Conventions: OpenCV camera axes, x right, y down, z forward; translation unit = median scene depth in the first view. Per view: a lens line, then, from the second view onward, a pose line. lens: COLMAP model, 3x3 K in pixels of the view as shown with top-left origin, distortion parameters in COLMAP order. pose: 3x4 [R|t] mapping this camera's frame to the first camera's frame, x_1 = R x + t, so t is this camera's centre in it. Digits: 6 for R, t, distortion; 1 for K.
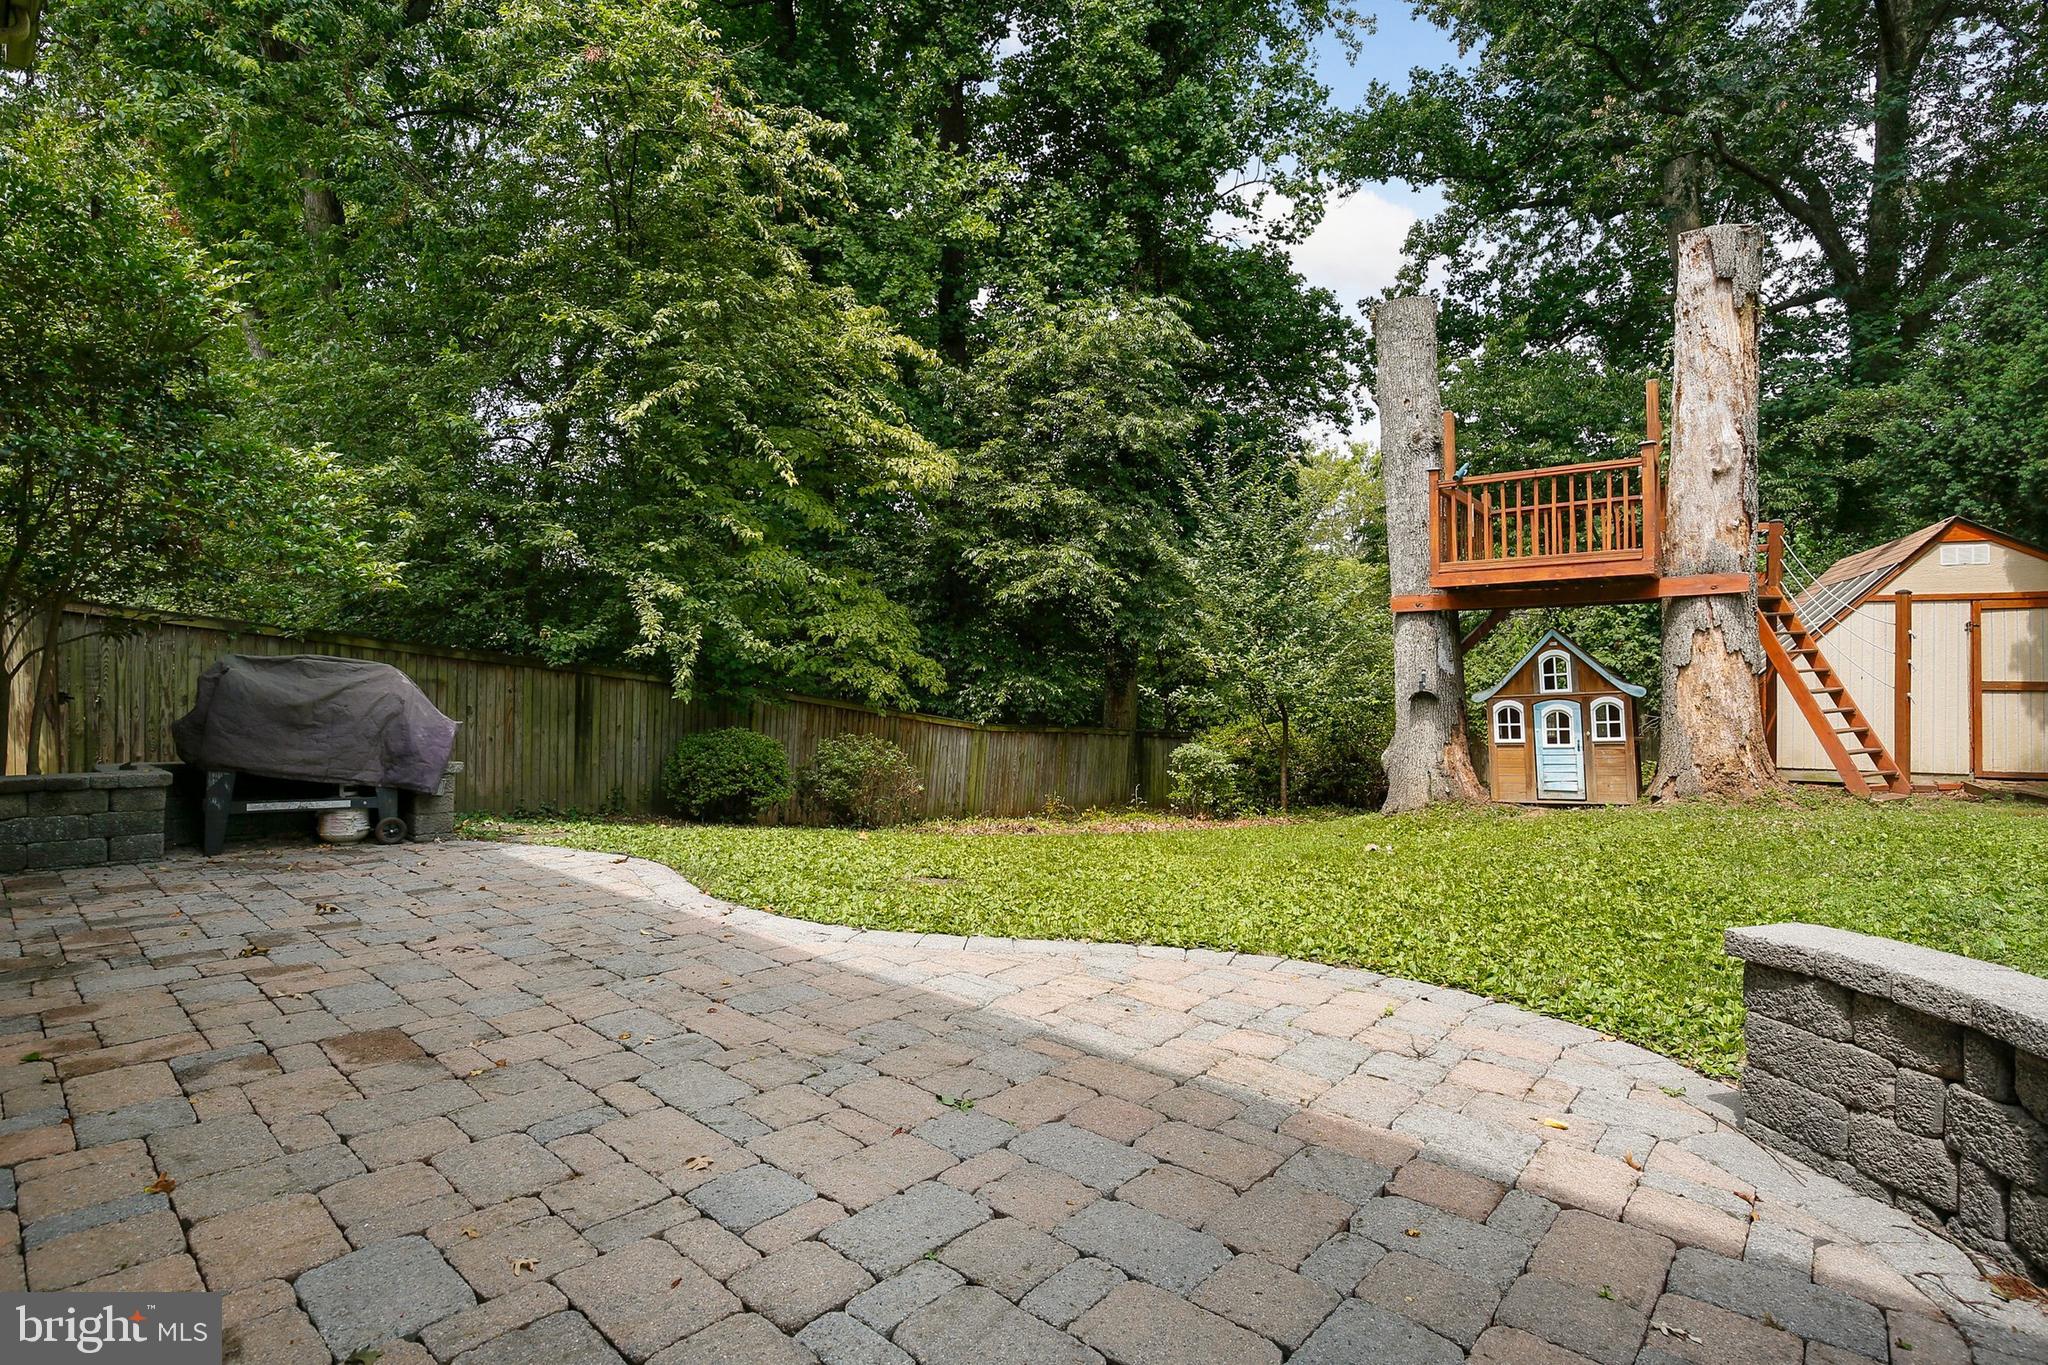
lens RADIAL K [[963.4, 0, 1029.5], [0, 963.4, 682.5], [0, 0, 1]] dist [-0.033239, 0.001973]
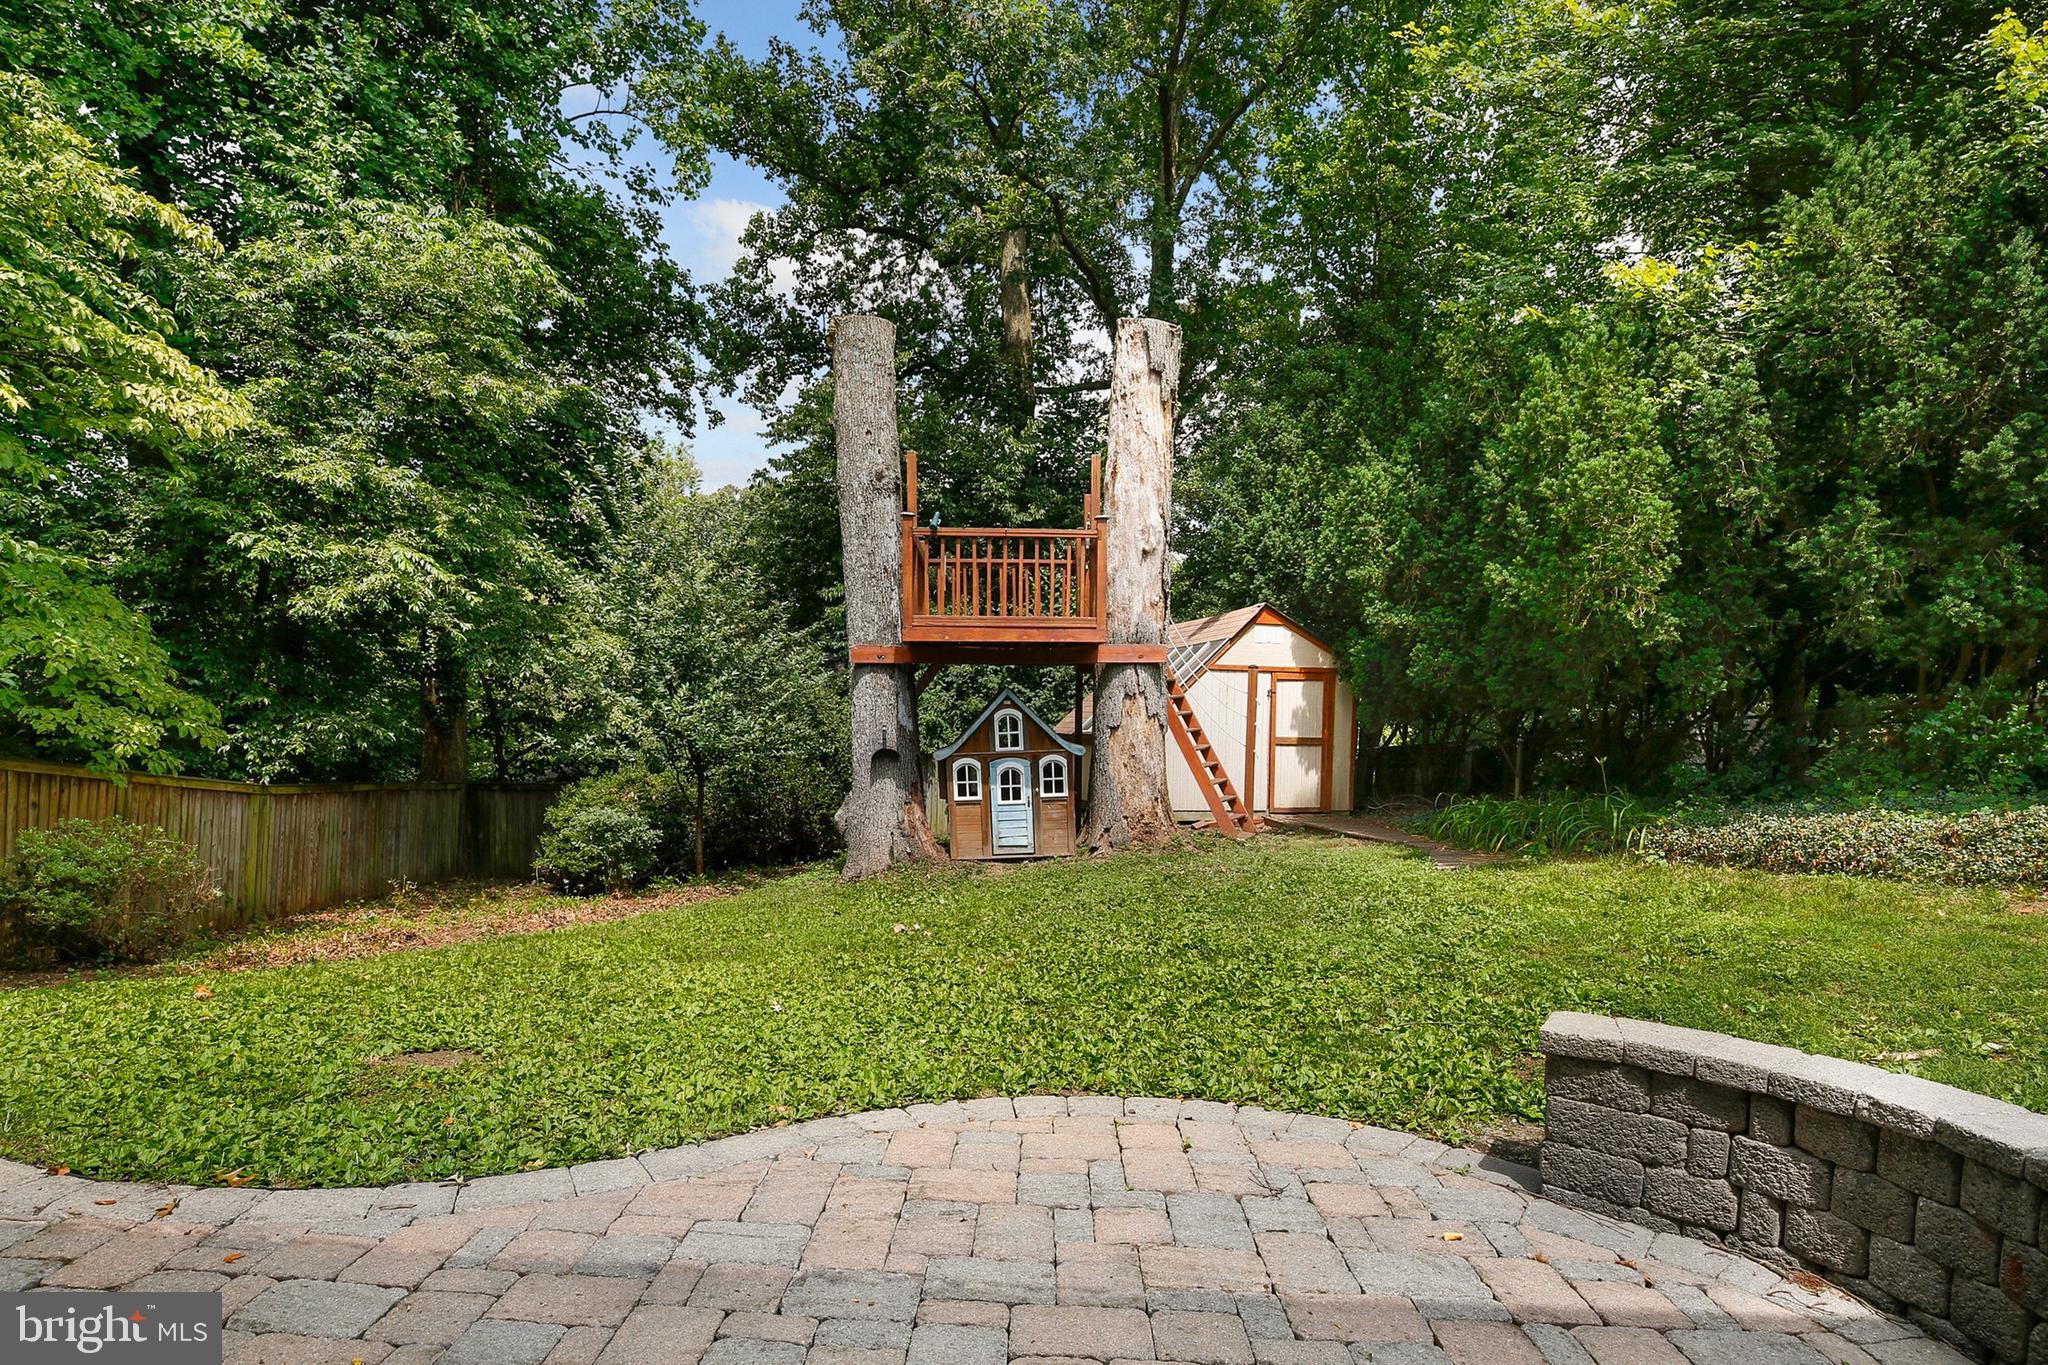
lens RADIAL K [[1046.9, 0, 1030.1], [0, 1046.9, 802.0], [0, 0, 1]] dist [-0.034894, -0.002147]
pose [[0.782354, -0.038572, 0.621638, -0.117525], [-0.016395, 0.996459, 0.082462, -0.024477], [-0.622618, -0.074706, 0.778952, 0.095853]]
